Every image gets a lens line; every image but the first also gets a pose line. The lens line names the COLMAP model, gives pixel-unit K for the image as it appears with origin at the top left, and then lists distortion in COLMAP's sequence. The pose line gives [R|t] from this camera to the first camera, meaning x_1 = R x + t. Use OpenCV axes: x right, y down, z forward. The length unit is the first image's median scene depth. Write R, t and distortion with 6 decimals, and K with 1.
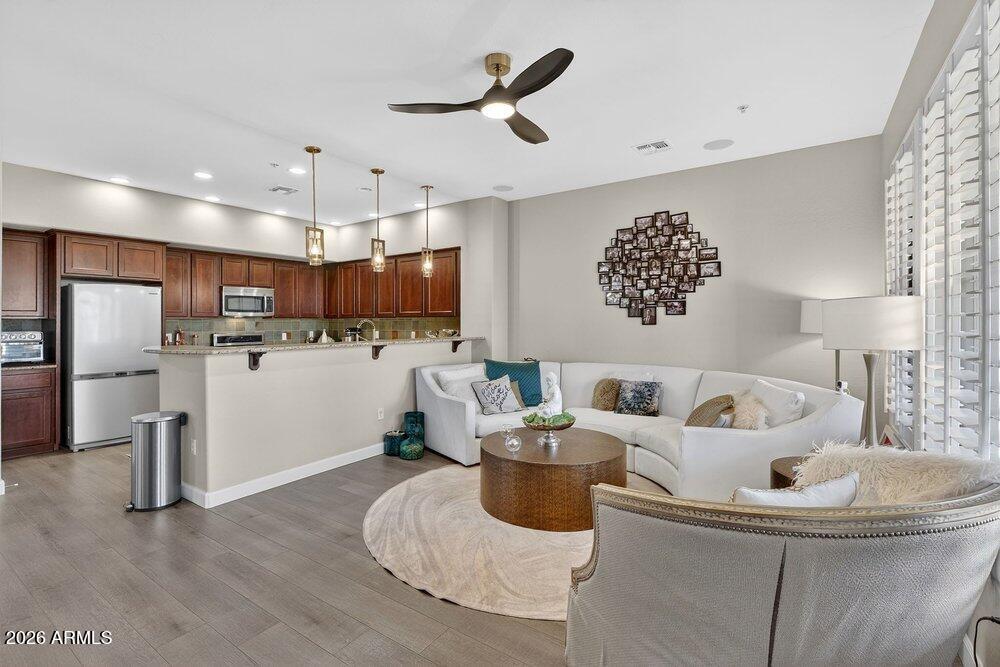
lens RADIAL K [[453.9, 0, 492.3], [0, 453.9, 321.3], [0, 0, 1]] dist [-0.019599, 0.009236]
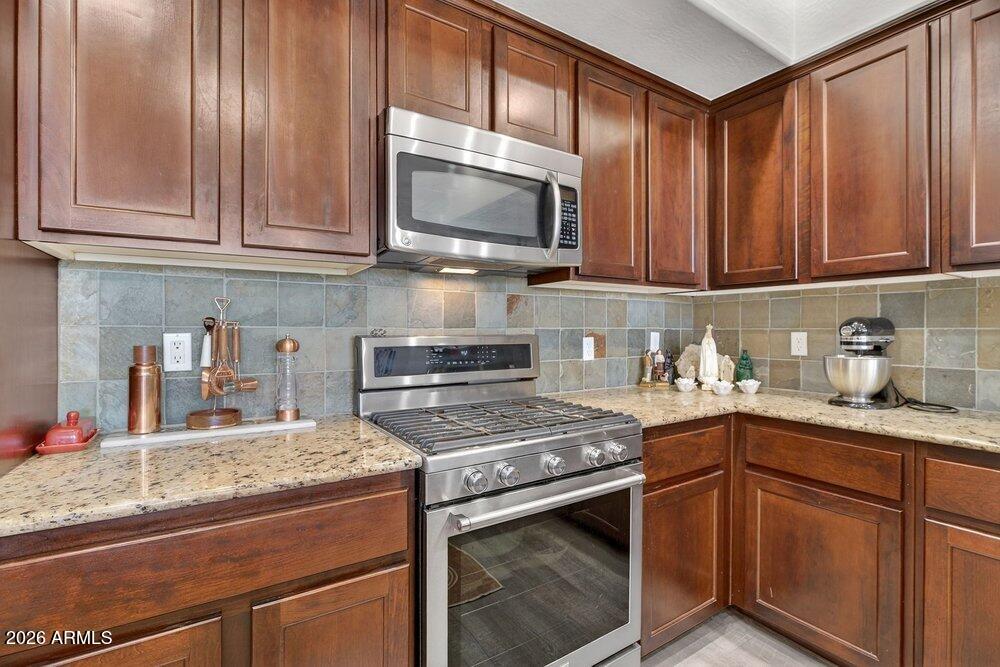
lens RADIAL K [[453.9, 0, 498.6], [0, 453.9, 329.3], [0, 0, 1]] dist [-0.019599, 0.009236]
pose [[0.921349, 0.005971, -0.388690, -0.606361], [-0.004180, 0.999976, 0.005452, 0.030036], [0.388713, -0.003398, 0.921353, 1.068817]]
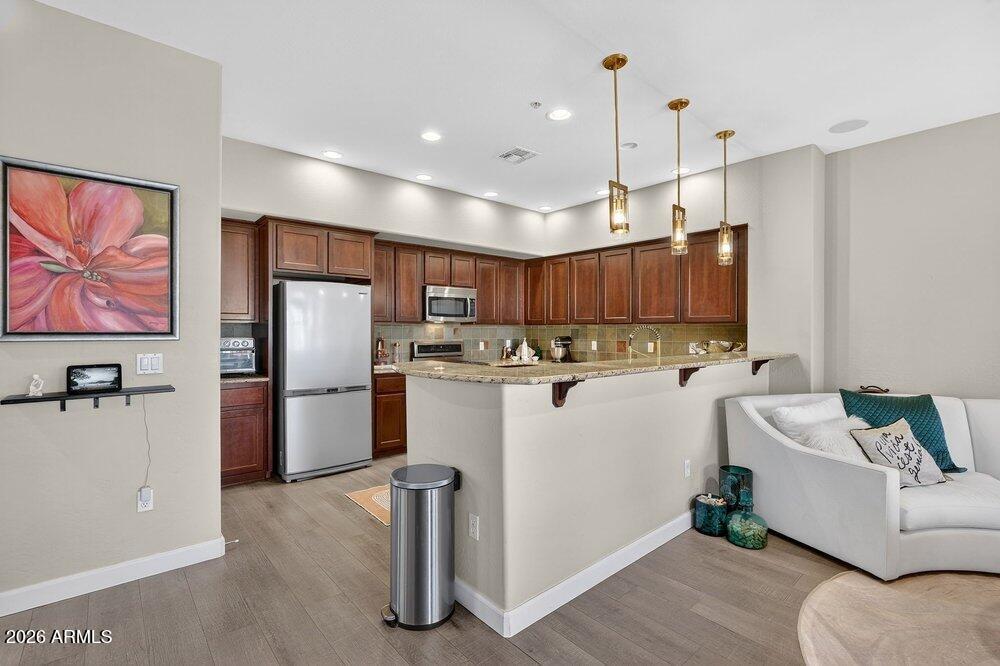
lens RADIAL K [[453.9, 0, 500.4], [0, 453.9, 334.1], [0, 0, 1]] dist [-0.019599, 0.009236]
pose [[0.969456, 0.010314, -0.245049, -0.330827], [-0.007636, 0.999900, 0.011875, 0.001719], [0.245147, -0.009641, 0.969438, 0.277061]]
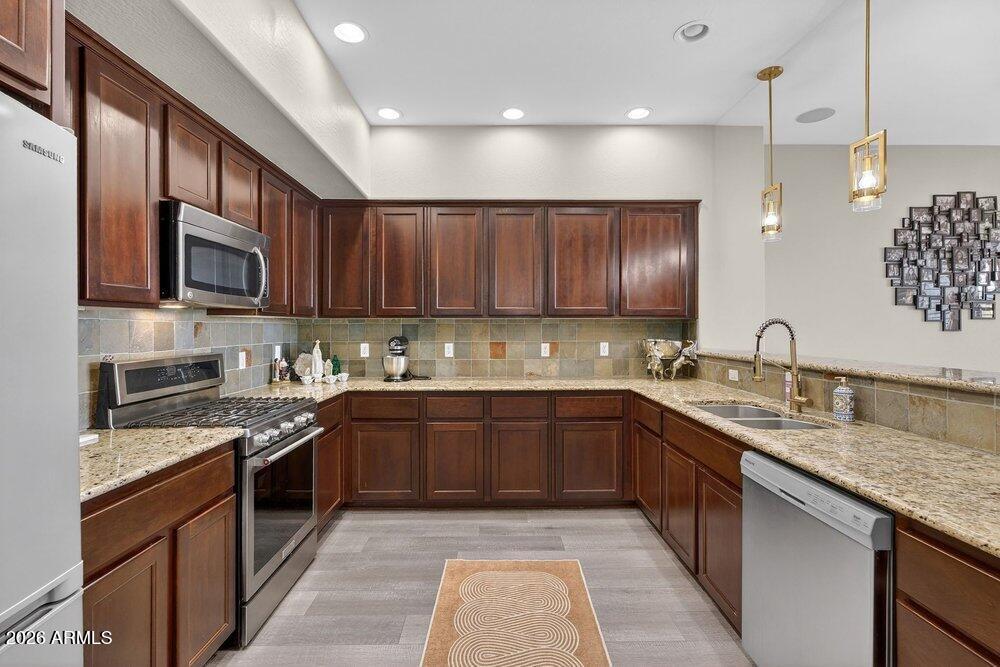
lens RADIAL K [[453.9, 0, 499.2], [0, 453.9, 326.0], [0, 0, 1]] dist [-0.019599, 0.009236]
pose [[0.816955, 0.006646, 0.576663, -0.768759], [-0.004347, 0.999976, -0.005367, 0.006733], [-0.576685, 0.001878, 0.816964, 0.818882]]
